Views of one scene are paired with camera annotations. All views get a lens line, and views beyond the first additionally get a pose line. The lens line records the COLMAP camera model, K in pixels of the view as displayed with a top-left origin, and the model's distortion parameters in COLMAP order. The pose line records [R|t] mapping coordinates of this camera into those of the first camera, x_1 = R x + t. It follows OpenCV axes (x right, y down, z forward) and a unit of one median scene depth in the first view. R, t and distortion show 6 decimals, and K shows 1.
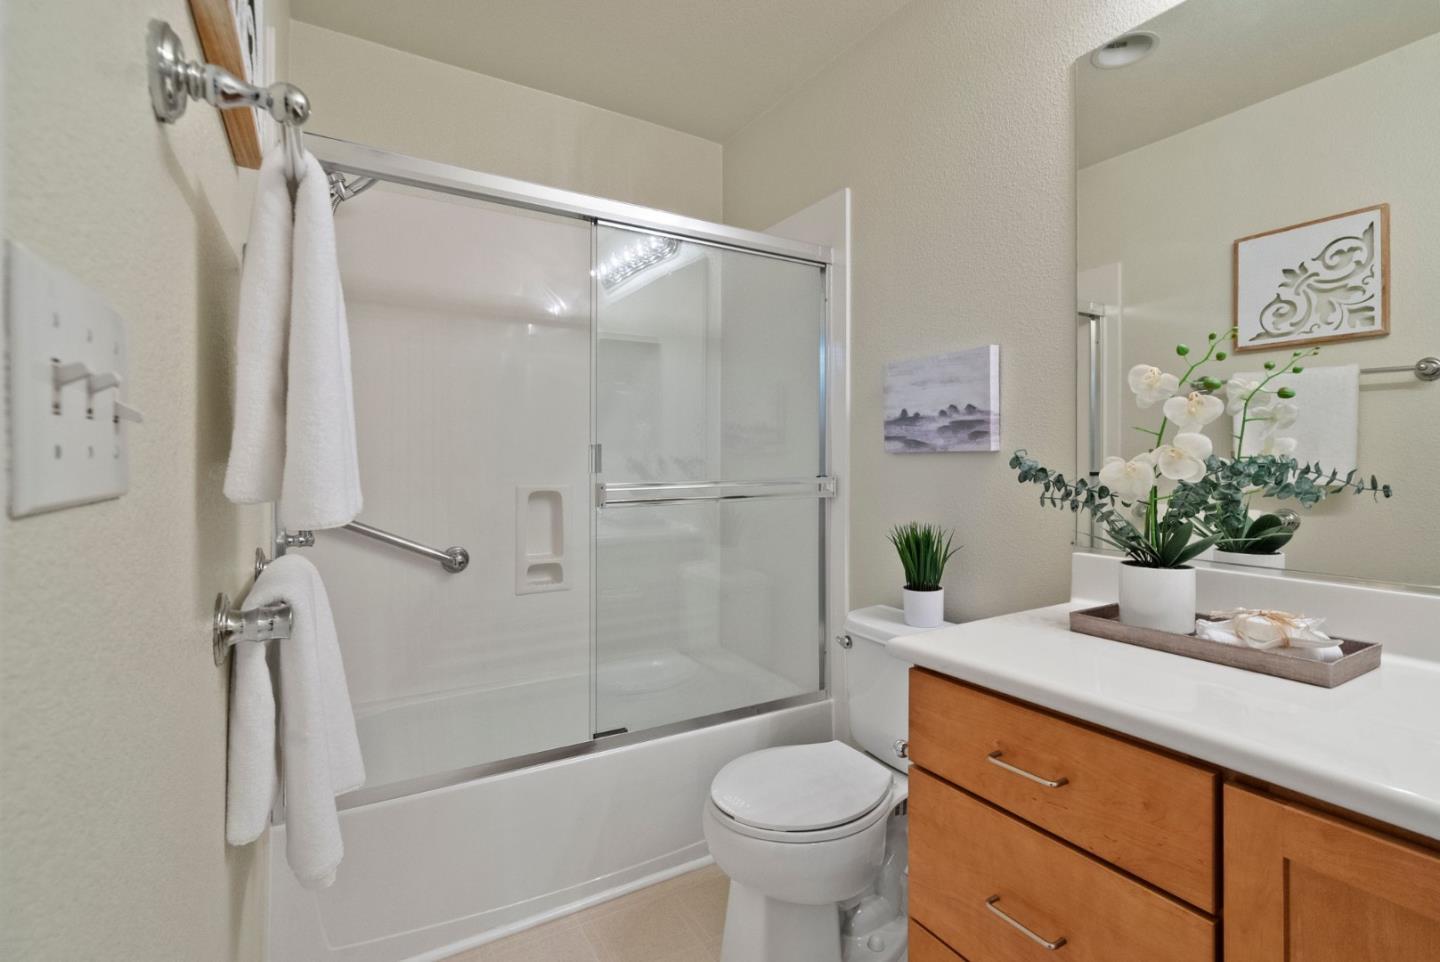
lens RADIAL K [[661.8, 0, 718.0], [0, 661.8, 489.6], [0, 0, 1]] dist [-0.002342, 0.000194]
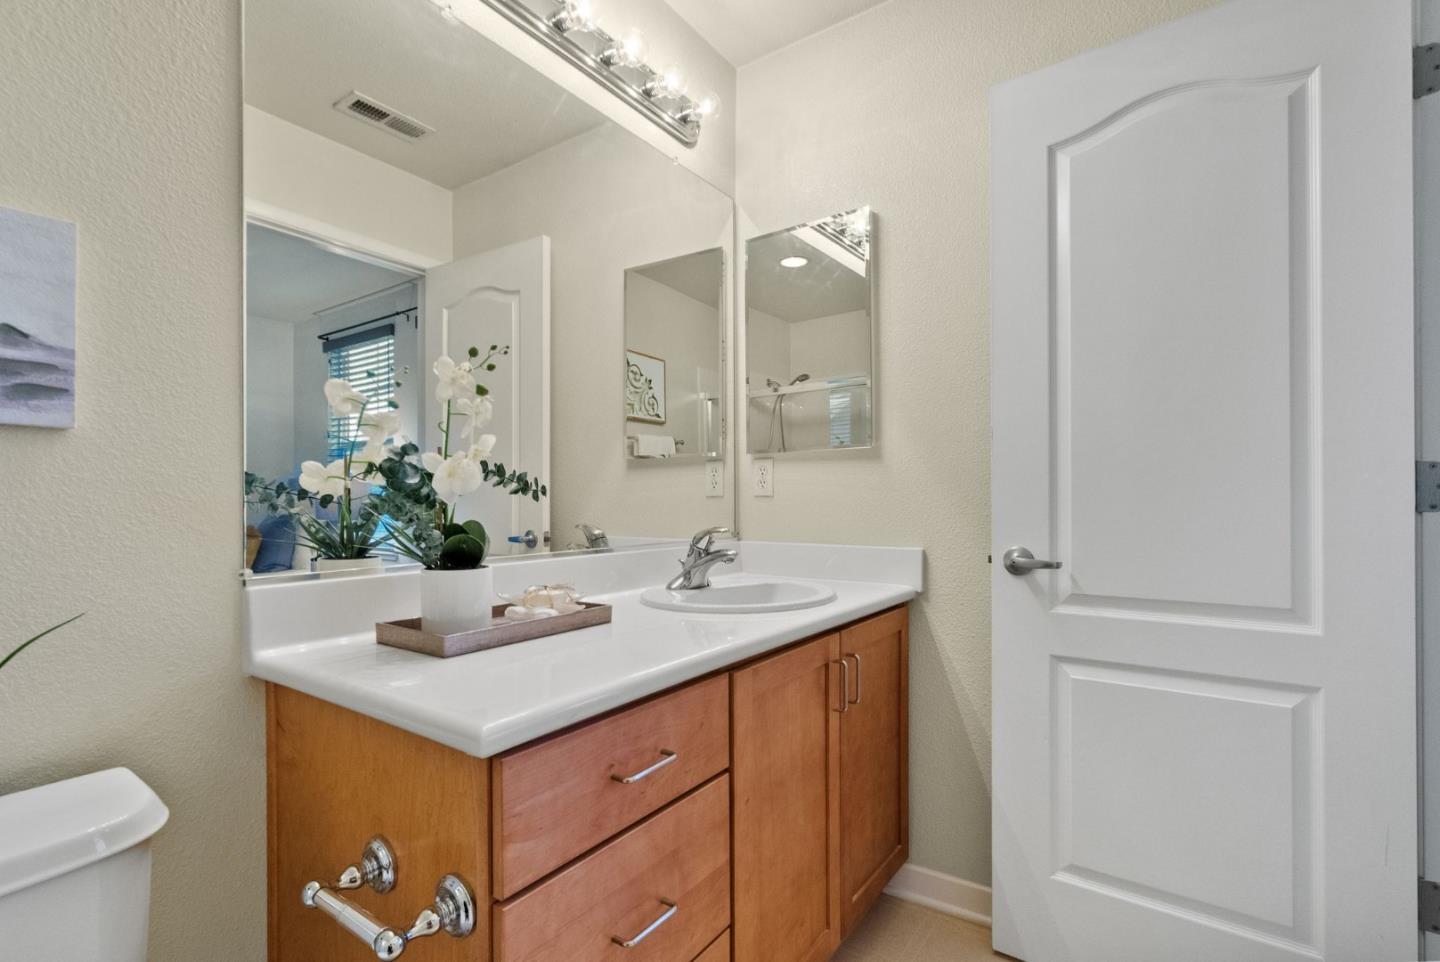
lens RADIAL K [[661.8, 0, 718.0], [0, 661.8, 489.6], [0, 0, 1]] dist [-0.002342, 0.000194]
pose [[-0.411811, 0.003767, 0.911261, -0.398922], [0.025097, 0.999659, 0.007209, 0.001393], [-0.910924, 0.025839, -0.411765, 1.058510]]
